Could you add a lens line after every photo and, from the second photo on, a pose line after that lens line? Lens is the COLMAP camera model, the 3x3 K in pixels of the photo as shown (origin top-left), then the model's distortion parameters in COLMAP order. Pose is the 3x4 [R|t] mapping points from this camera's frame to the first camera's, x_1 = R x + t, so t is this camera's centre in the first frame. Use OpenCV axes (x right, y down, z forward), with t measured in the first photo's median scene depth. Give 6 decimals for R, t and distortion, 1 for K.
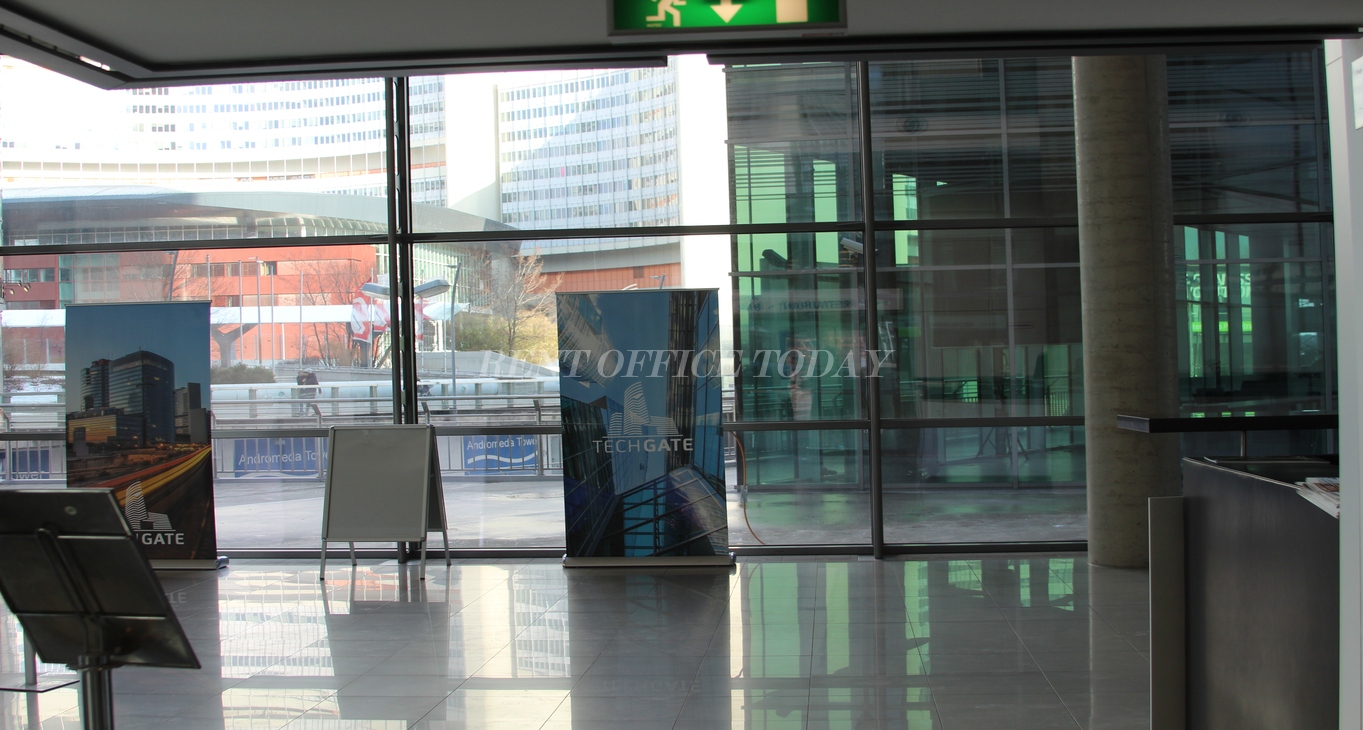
lens RADIAL K [[1622.4, 0, 683.4], [0, 1622.4, 364.9], [0, 0, 1]] dist [-0.180272, 0.000000]
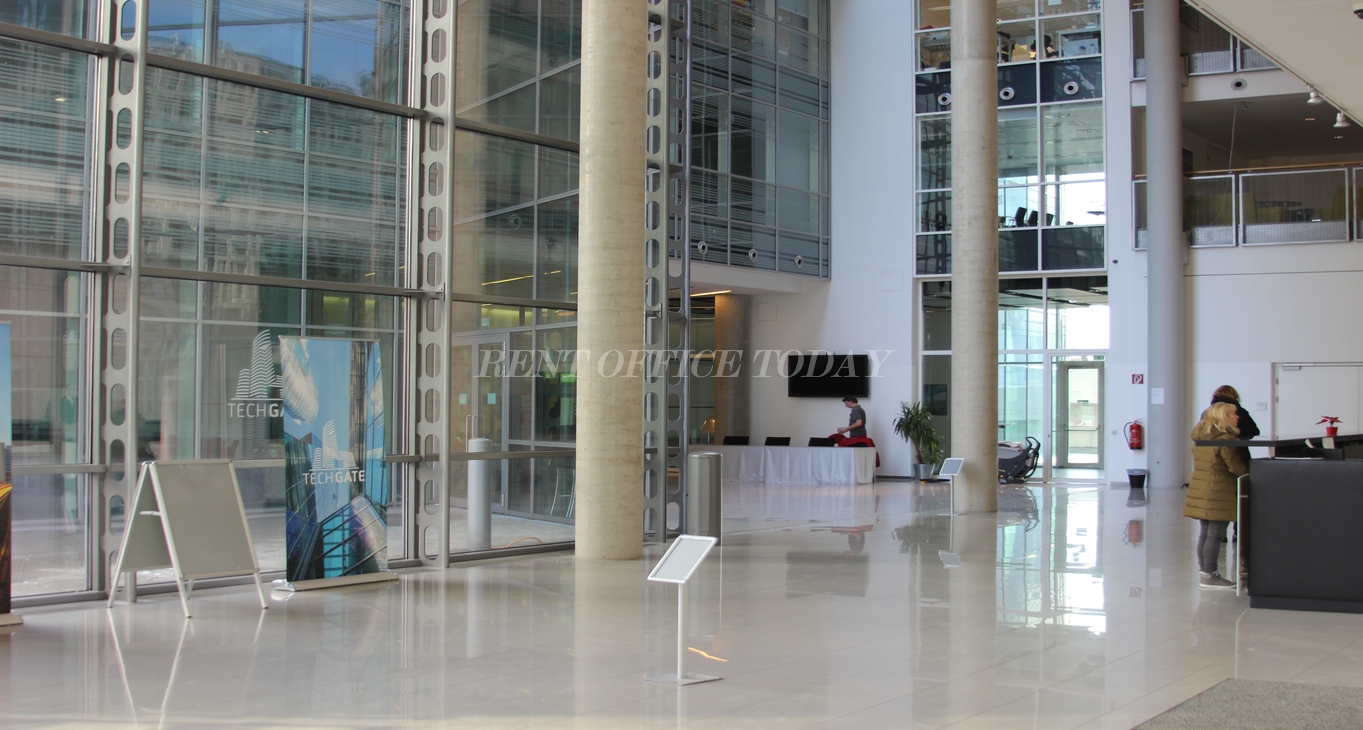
lens RADIAL K [[1622.4, 0, 682.8], [0, 1622.4, 367.2], [0, 0, 1]] dist [-0.180272, 0.000000]
pose [[0.501603, 0.041939, 0.864081, -0.864100], [-0.015266, 0.999098, -0.039630, 0.014162], [-0.864963, 0.006688, 0.501790, 0.237996]]
